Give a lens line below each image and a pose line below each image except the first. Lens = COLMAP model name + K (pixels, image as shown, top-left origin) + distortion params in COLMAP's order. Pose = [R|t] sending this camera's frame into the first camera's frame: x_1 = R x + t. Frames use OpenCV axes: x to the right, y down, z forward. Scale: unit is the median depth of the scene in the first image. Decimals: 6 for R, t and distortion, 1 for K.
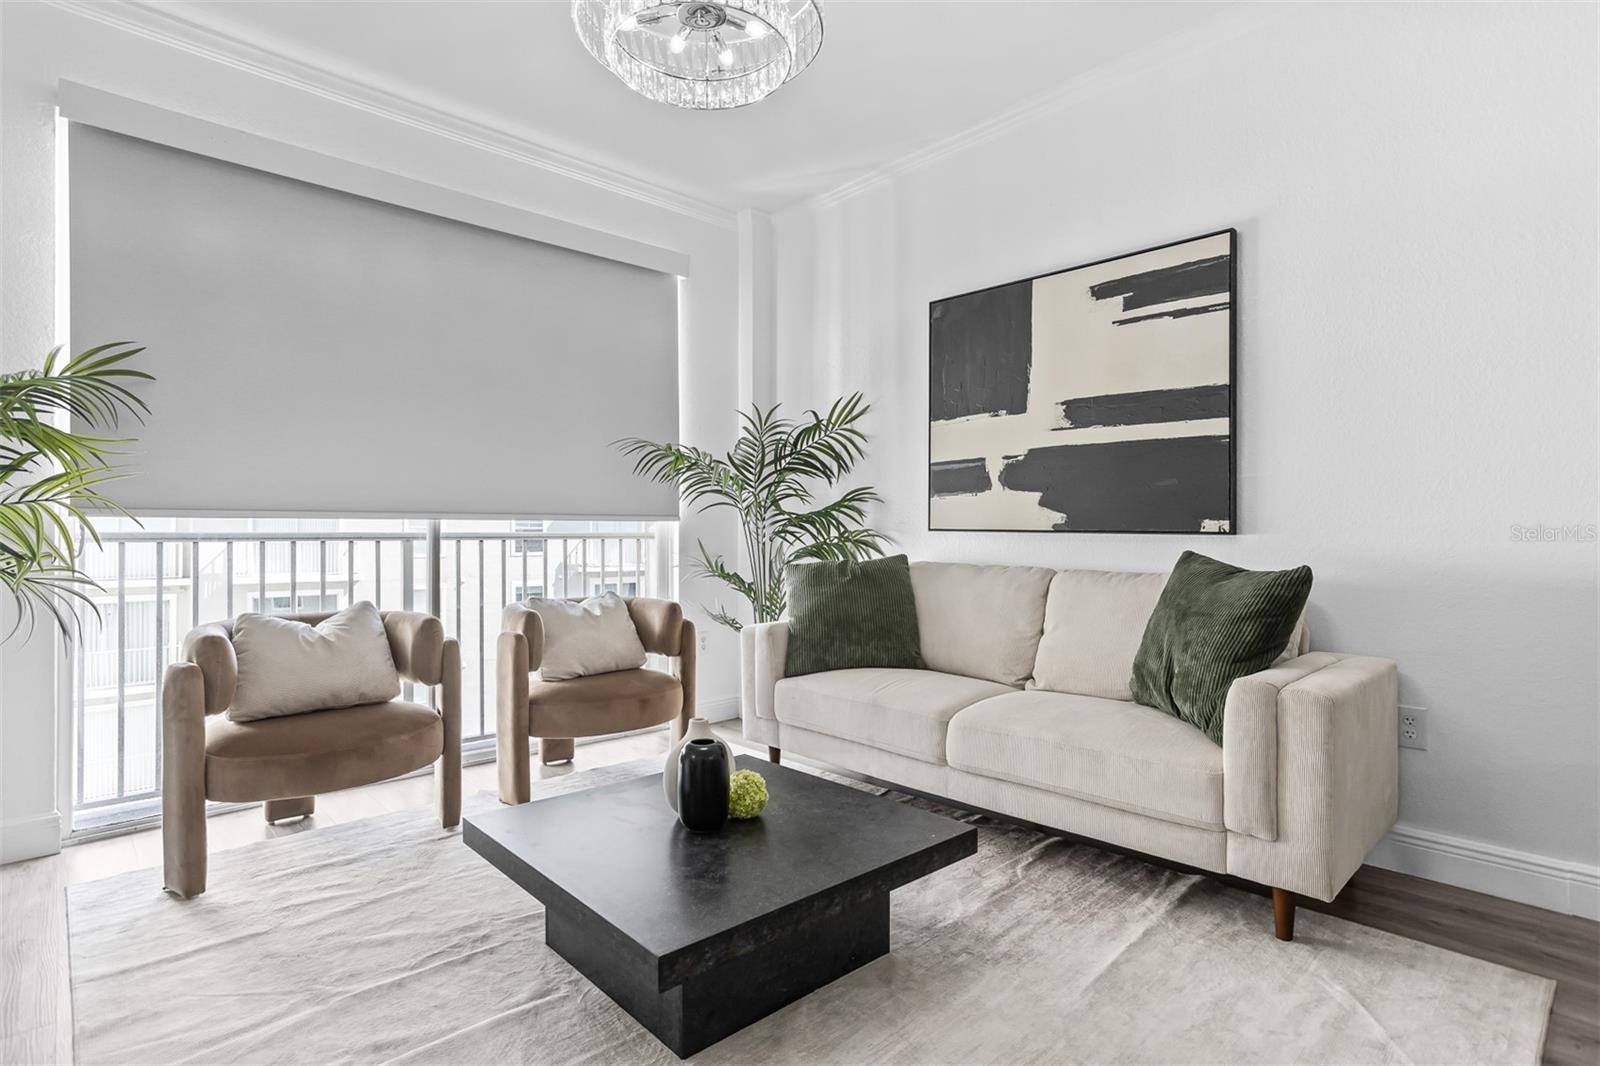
lens RADIAL K [[800.1, 0, 791.2], [0, 800.1, 535.9], [0, 0, 1]] dist [-0.025802, 0.019268]
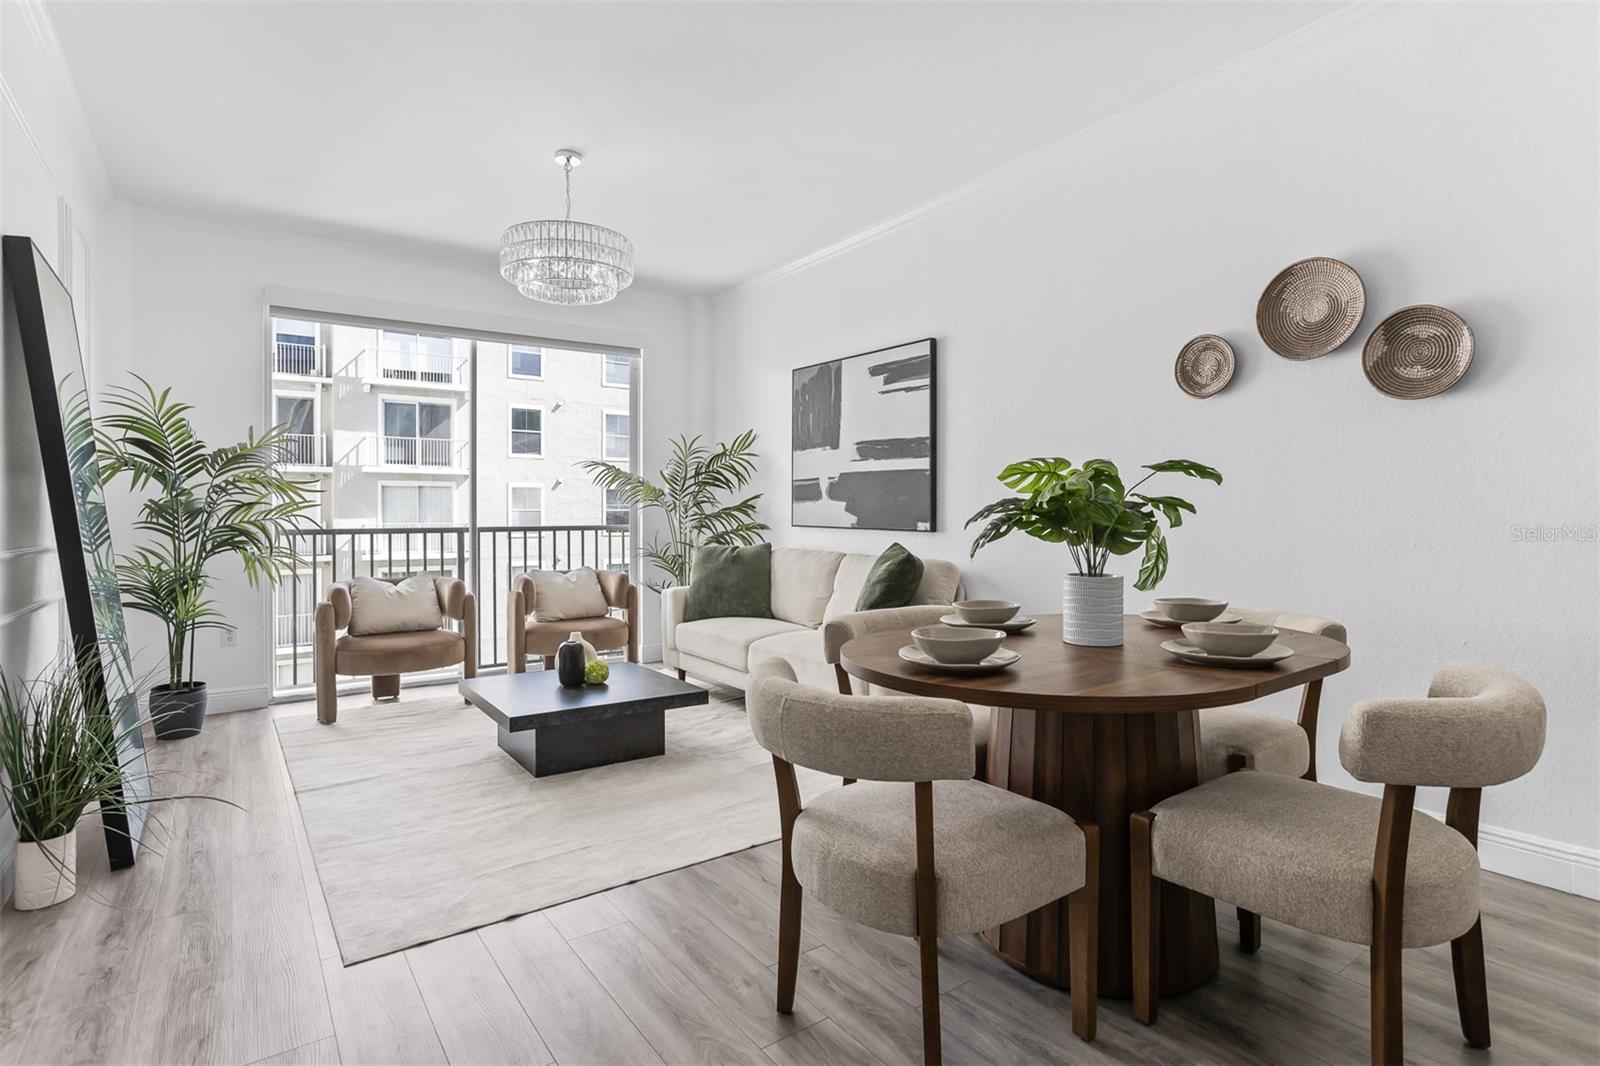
lens RADIAL K [[804.9, 0, 798.1], [0, 804.9, 524.4], [0, 0, 1]] dist [-0.039030, 0.025136]
pose [[0.992607, -0.002648, -0.121347, 0.491689], [0.004277, 0.999904, 0.013165, -0.039254], [0.121301, -0.013587, 0.992523, -0.627652]]
